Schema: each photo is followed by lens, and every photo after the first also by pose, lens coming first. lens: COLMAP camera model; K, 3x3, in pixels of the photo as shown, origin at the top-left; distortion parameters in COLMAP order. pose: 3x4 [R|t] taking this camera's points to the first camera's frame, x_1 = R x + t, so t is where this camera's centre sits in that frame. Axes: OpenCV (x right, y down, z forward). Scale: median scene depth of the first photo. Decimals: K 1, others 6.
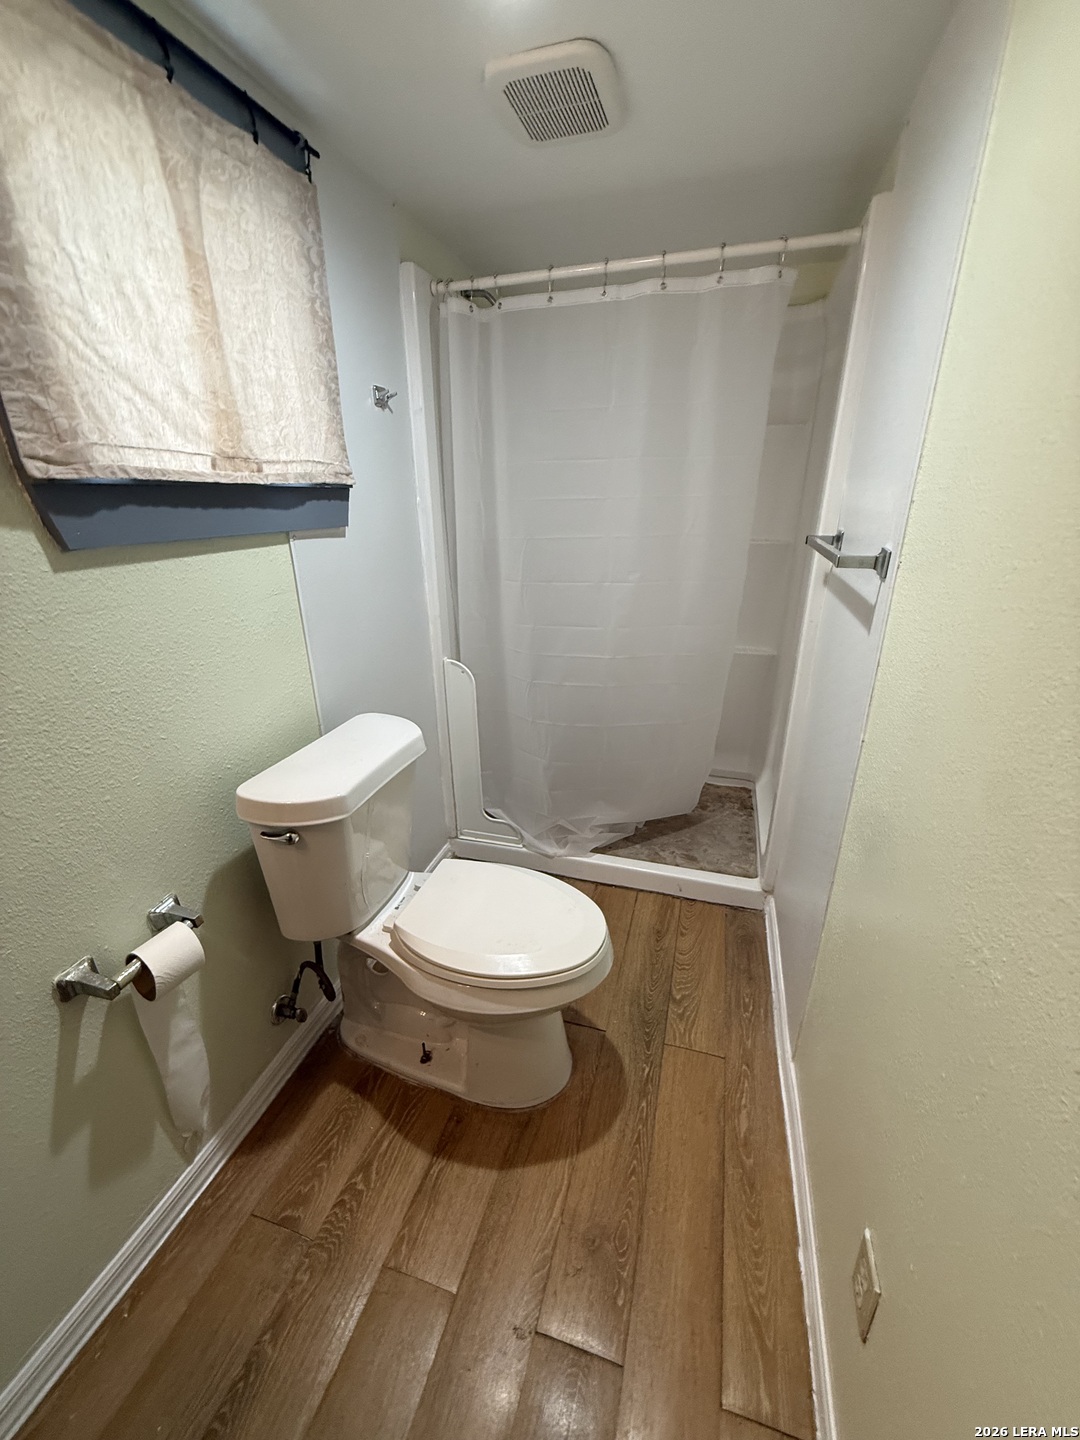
lens RADIAL K [[575.4, 0, 541.5], [0, 575.4, 714.7], [0, 0, 1]] dist [-0.000418, 0.000451]
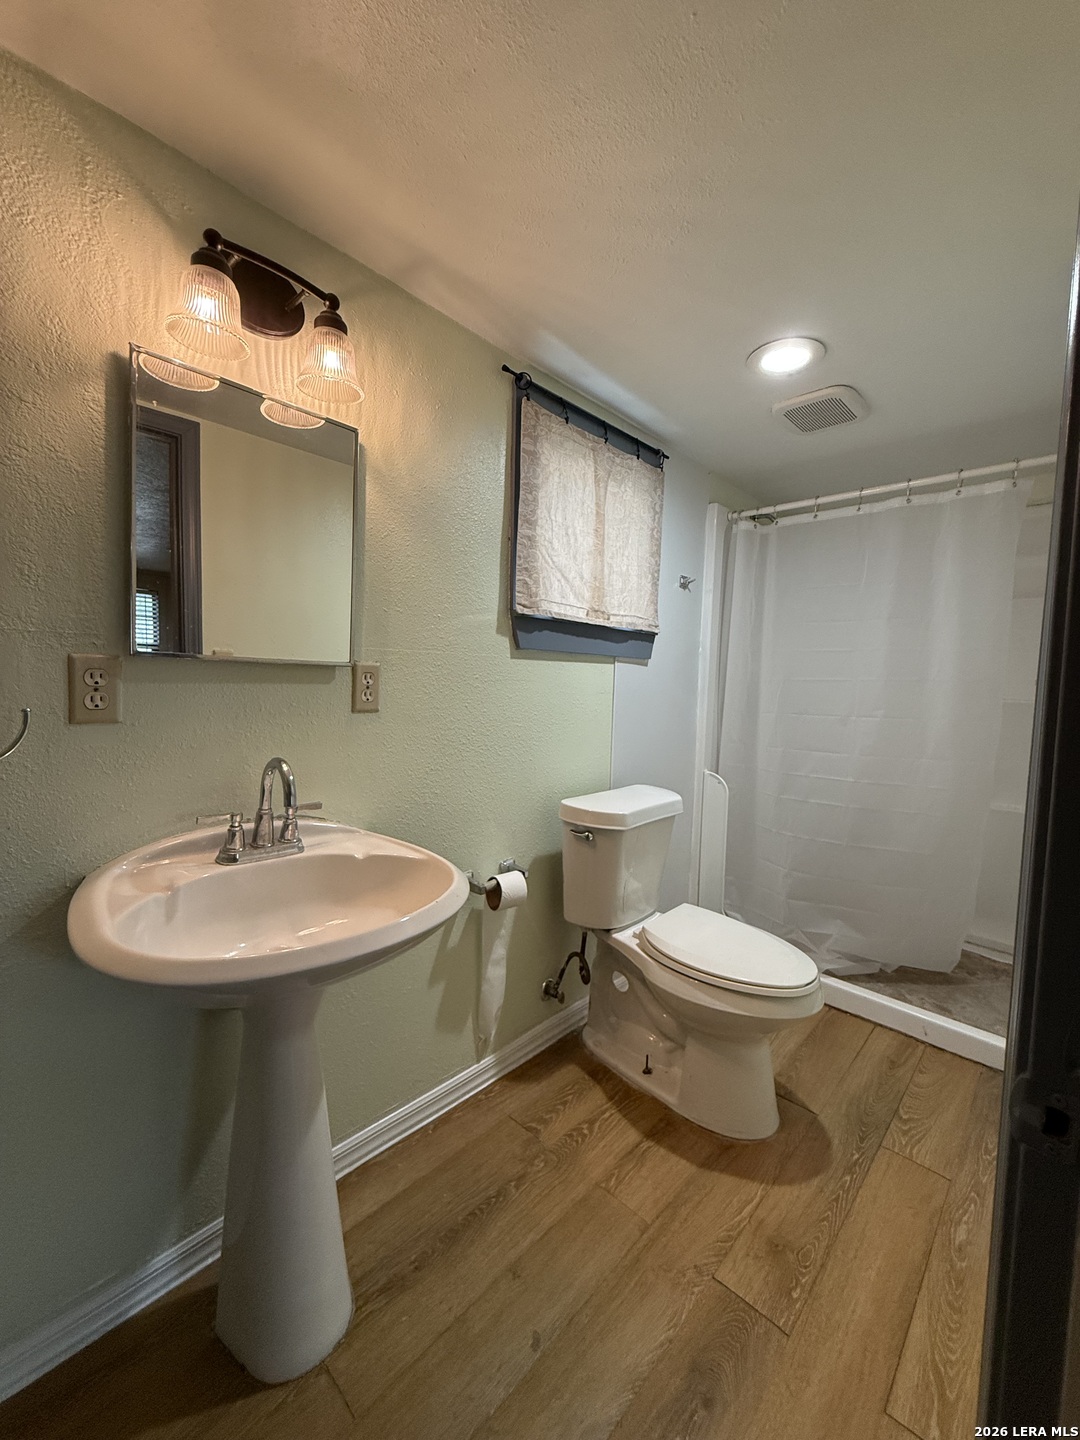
lens RADIAL K [[575.4, 0, 541.5], [0, 575.4, 714.7], [0, 0, 1]] dist [-0.000418, 0.000451]
pose [[0.893796, 0.068768, -0.443171, 0.094358], [-0.198695, 0.946617, -0.253843, 0.283257], [0.402057, 0.314939, 0.859746, -0.406790]]
